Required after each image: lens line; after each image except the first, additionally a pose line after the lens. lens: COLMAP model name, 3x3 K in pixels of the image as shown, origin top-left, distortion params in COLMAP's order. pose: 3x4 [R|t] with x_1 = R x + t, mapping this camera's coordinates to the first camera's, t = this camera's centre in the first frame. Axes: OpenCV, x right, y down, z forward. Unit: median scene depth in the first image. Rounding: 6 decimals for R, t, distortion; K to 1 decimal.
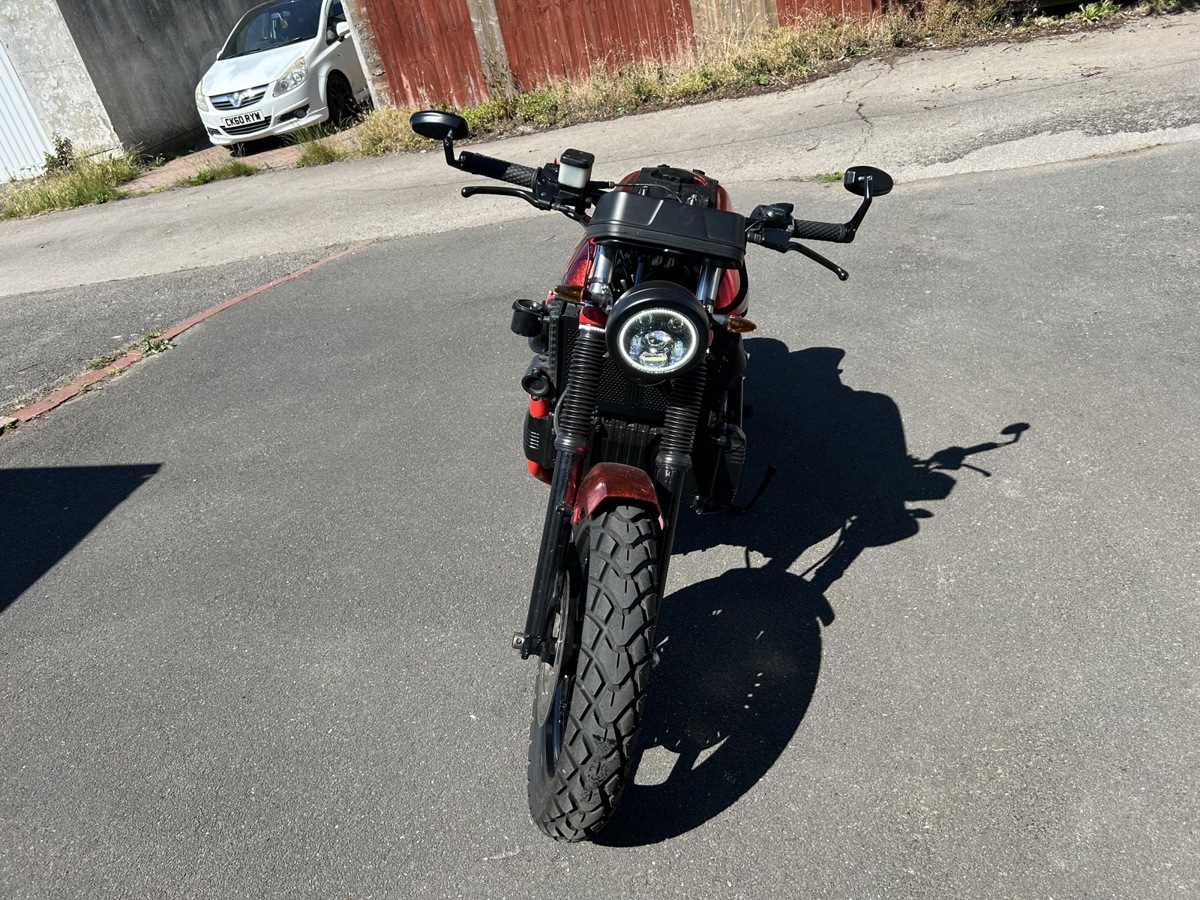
lens RADIAL K [[909.1, 0, 600.0], [0, 909.1, 450.0], [0, 0, 1]] dist [0.040241, -0.036068]
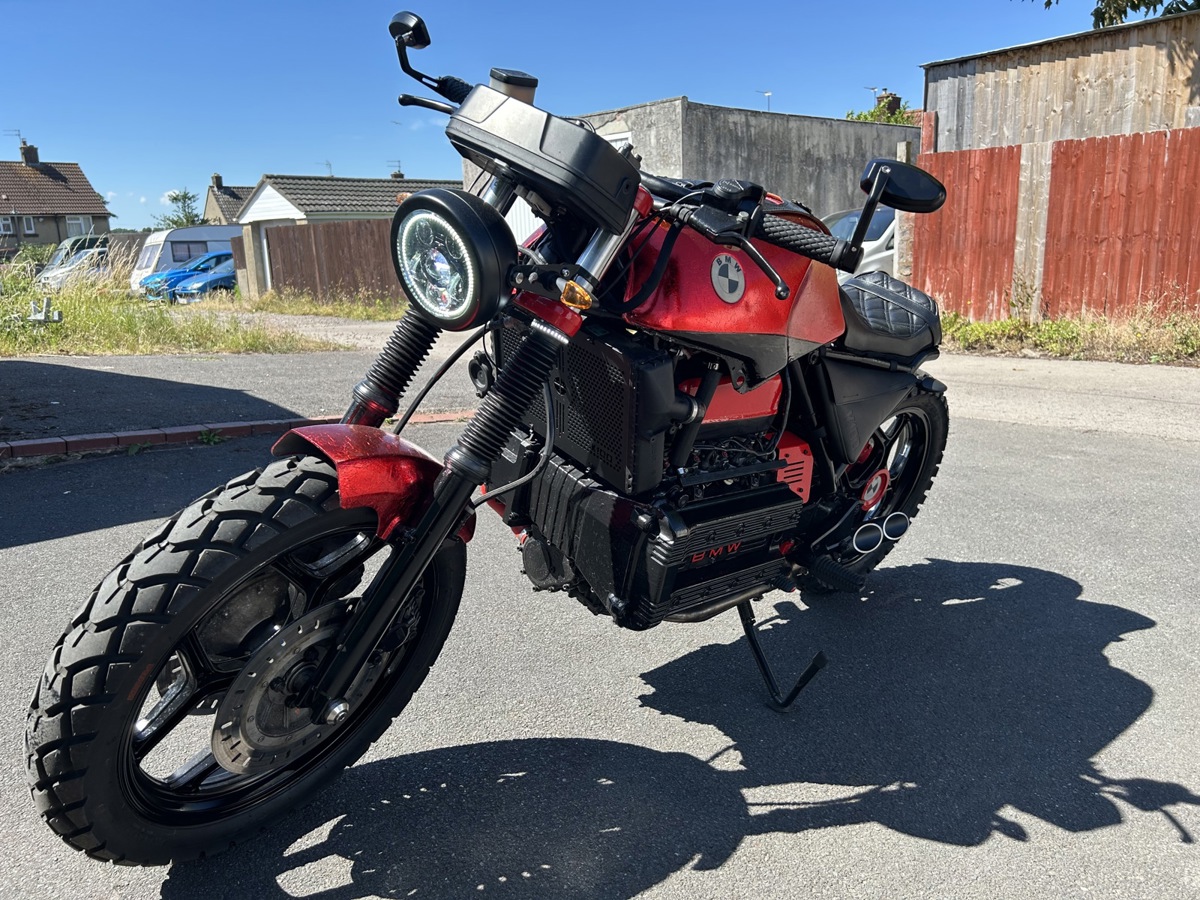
lens RADIAL K [[903.7, 0, 599.4], [0, 903.7, 465.9], [0, 0, 1]] dist [0.005777, 0.001462]
pose [[0.776599, 0.304893, -0.551302, 0.361187], [-0.417602, 0.904347, -0.088118, 0.018063], [0.471702, 0.298657, 0.829639, 0.289480]]
